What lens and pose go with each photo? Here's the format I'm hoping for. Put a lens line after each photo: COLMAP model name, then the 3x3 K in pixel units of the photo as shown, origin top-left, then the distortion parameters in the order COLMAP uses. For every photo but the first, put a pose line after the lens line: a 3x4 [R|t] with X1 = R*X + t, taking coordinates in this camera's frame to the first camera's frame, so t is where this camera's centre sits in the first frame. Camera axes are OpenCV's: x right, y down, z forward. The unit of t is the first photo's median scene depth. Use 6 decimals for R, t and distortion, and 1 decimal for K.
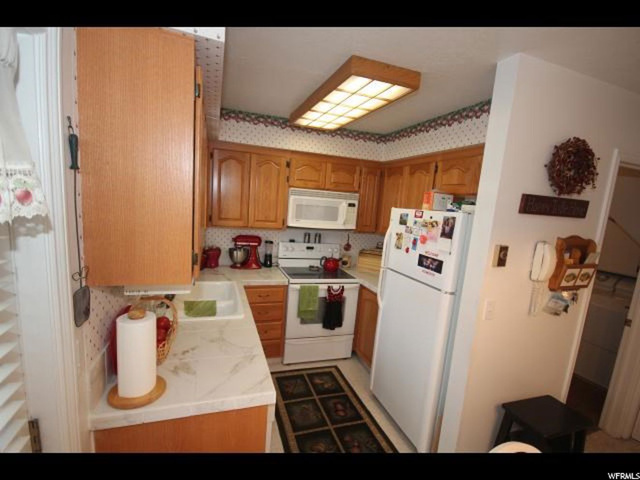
lens RADIAL K [[294.4, 0, 316.3], [0, 294.4, 245.2], [0, 0, 1]] dist [0.000444, -0.001602]
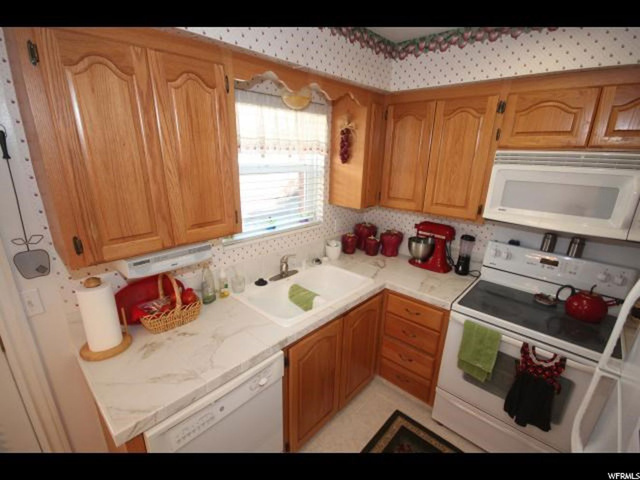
lens RADIAL K [[294.4, 0, 319.1], [0, 294.4, 247.9], [0, 0, 1]] dist [0.000444, -0.001602]
pose [[0.495464, 0.205646, -0.843934, 0.275829], [-0.122593, 0.978401, 0.166440, -0.067699], [0.859934, 0.020996, 0.509974, 0.451174]]
